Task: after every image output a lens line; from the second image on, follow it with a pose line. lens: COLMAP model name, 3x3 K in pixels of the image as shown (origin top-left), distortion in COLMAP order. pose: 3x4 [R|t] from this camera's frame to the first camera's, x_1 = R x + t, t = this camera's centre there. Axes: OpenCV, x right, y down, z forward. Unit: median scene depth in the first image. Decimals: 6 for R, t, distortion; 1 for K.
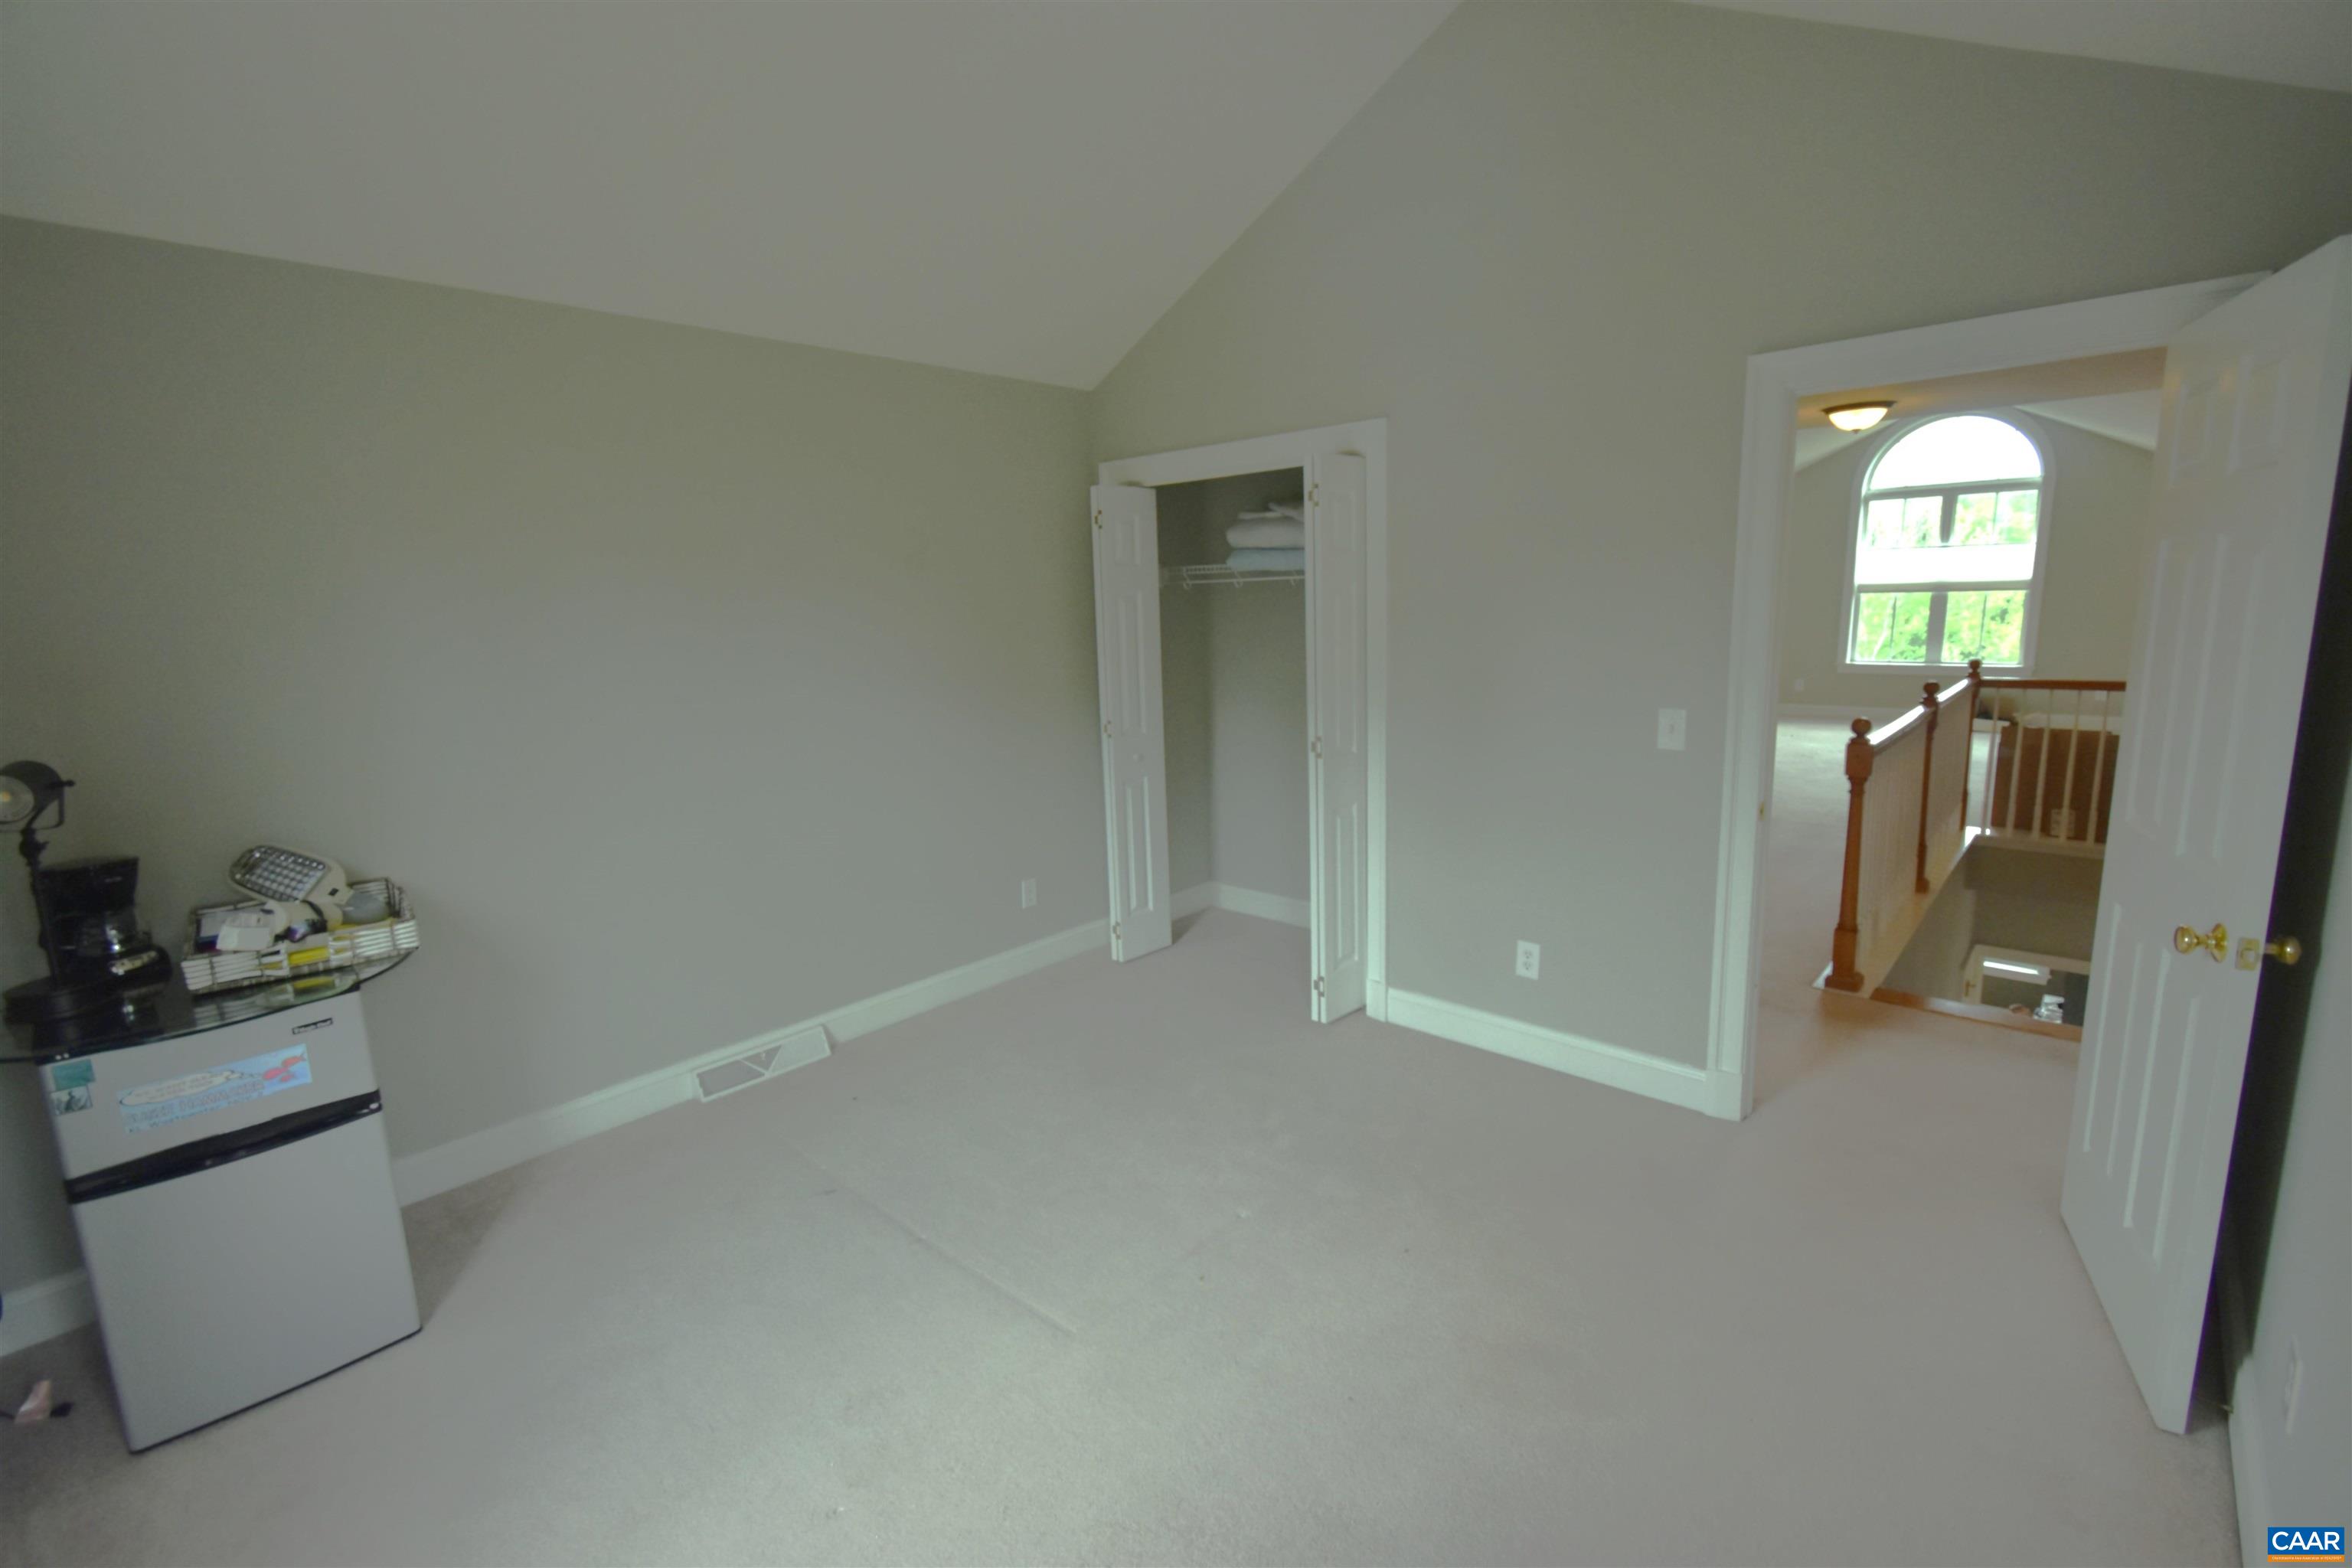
lens RADIAL K [[1032.5, 0, 1176.6], [0, 1032.5, 783.7], [0, 0, 1]] dist [-0.002588, -0.000281]
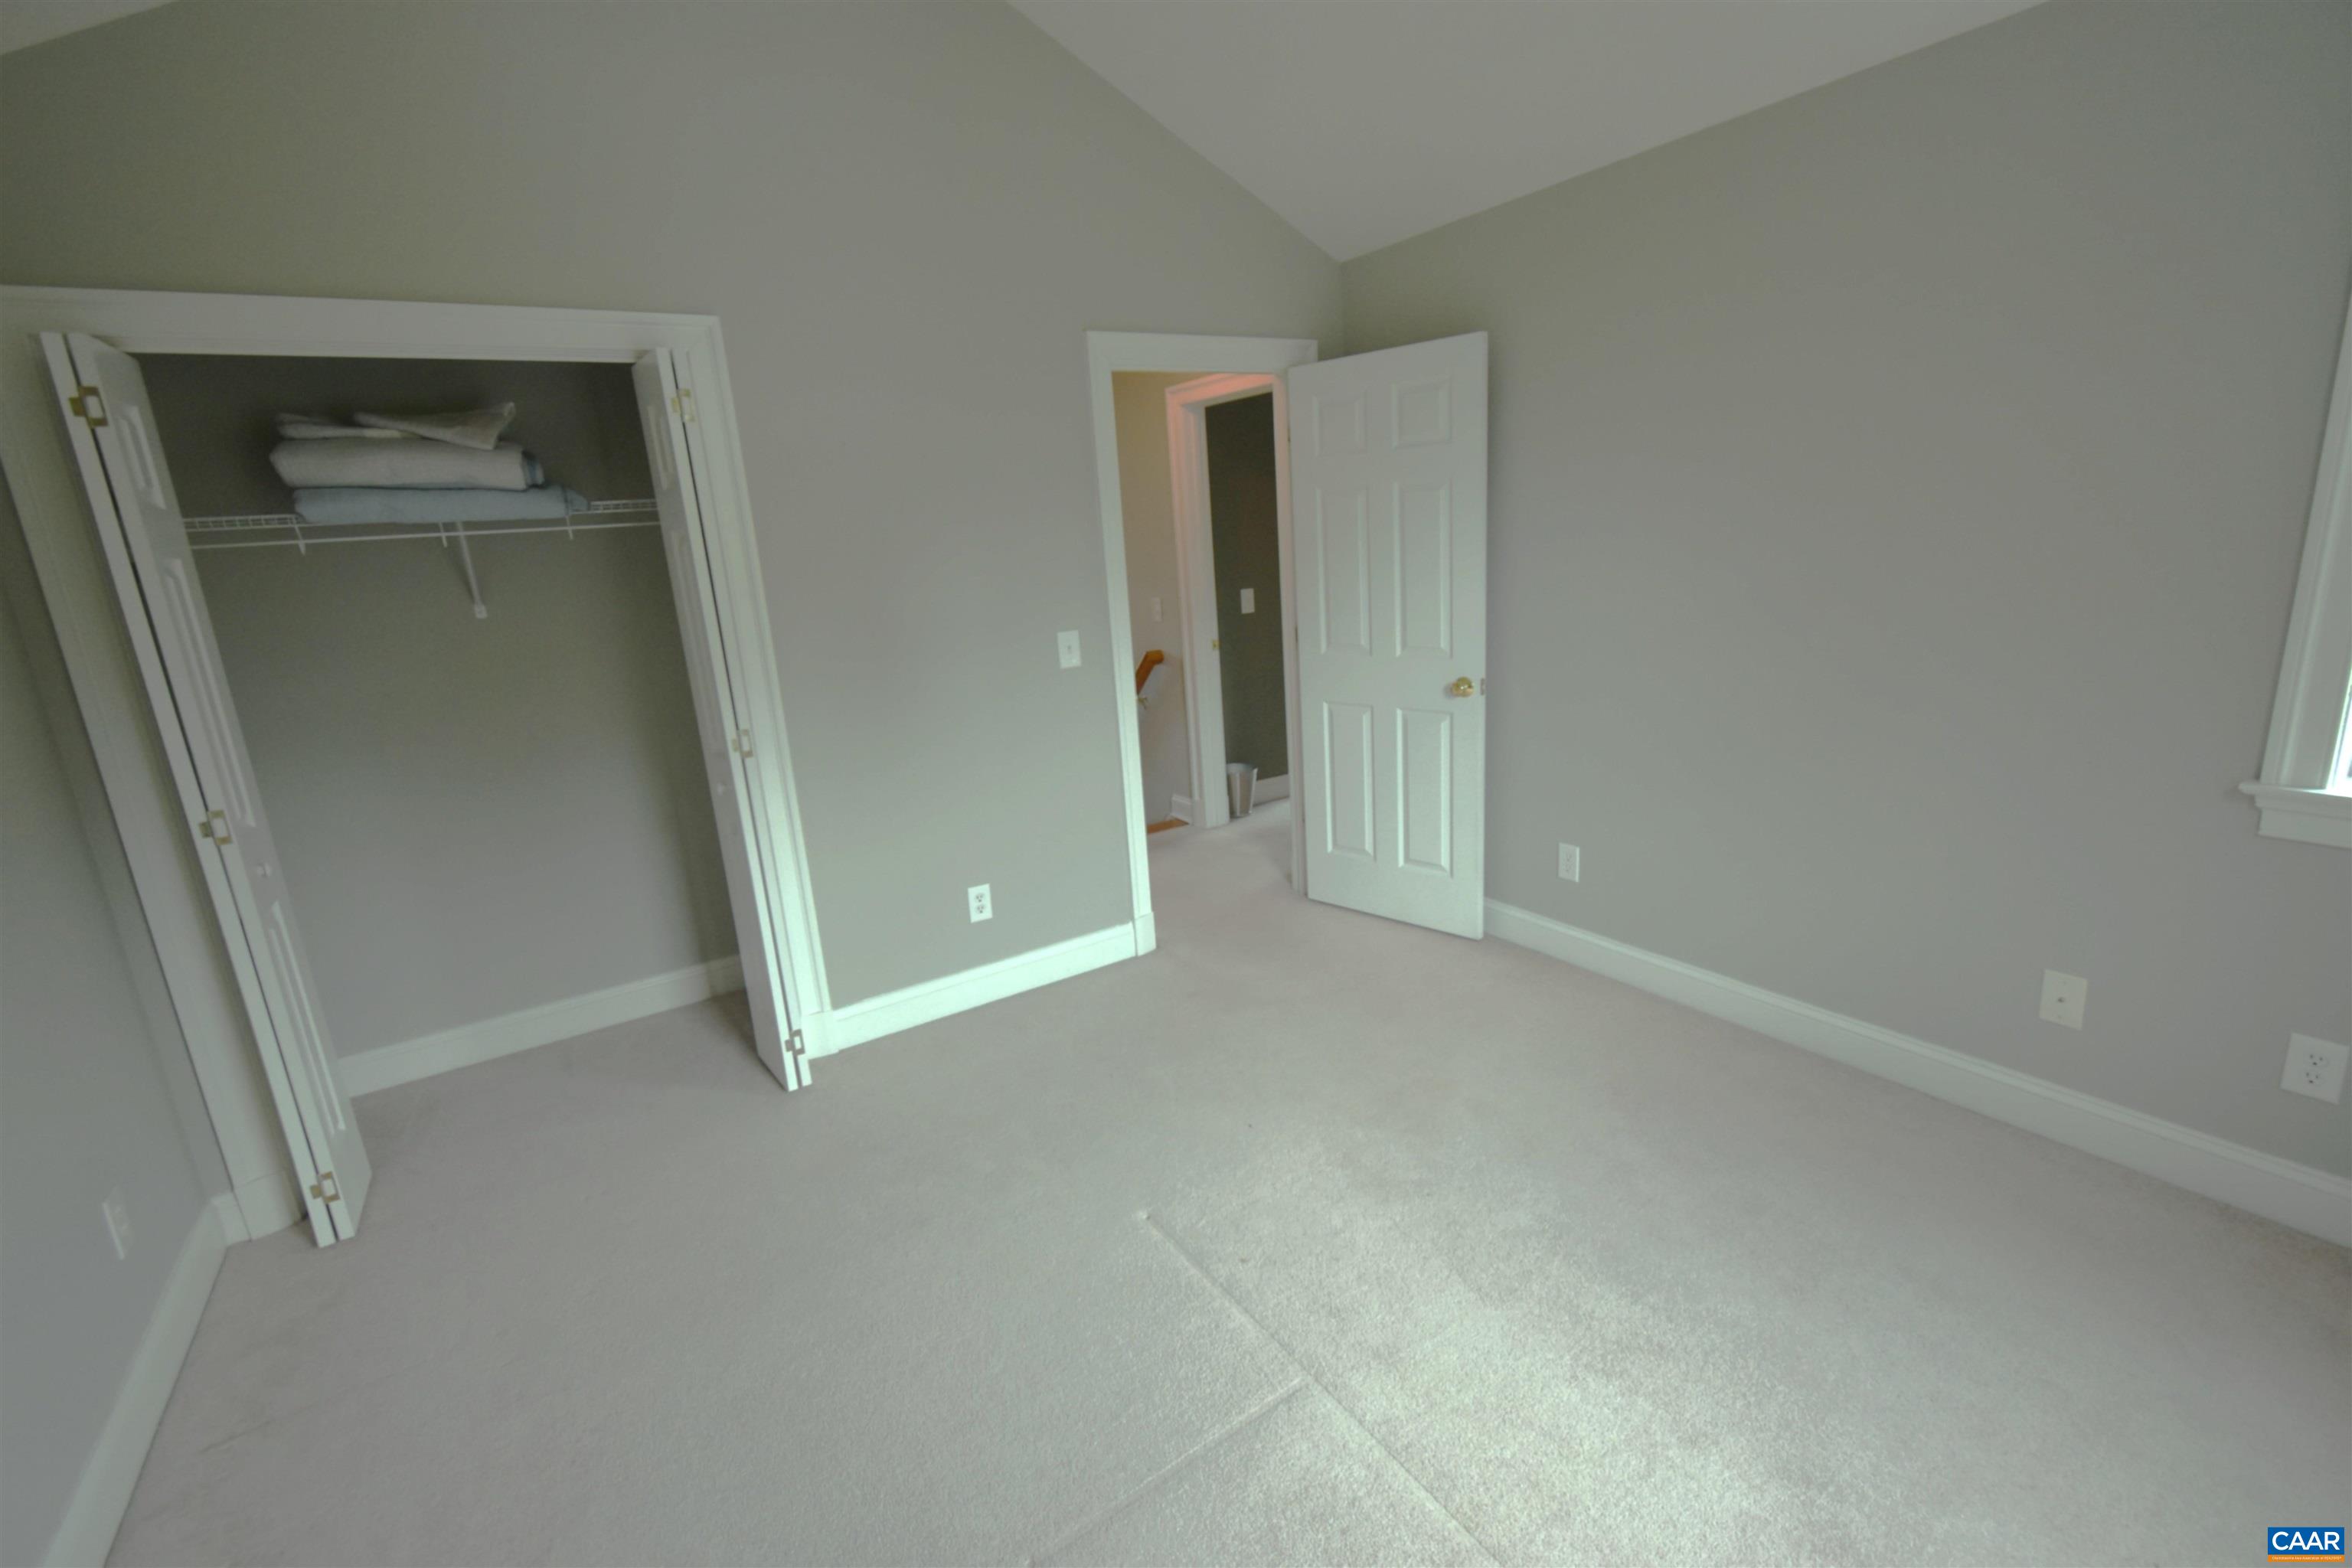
lens RADIAL K [[1032.5, 0, 1179.0], [0, 1032.5, 783.4], [0, 0, 1]] dist [-0.002588, -0.000281]
pose [[0.240271, -0.211128, 0.947468, -0.538453], [0.231815, 0.960299, 0.155201, -0.052013], [-0.942620, 0.182347, 0.279674, 0.512568]]
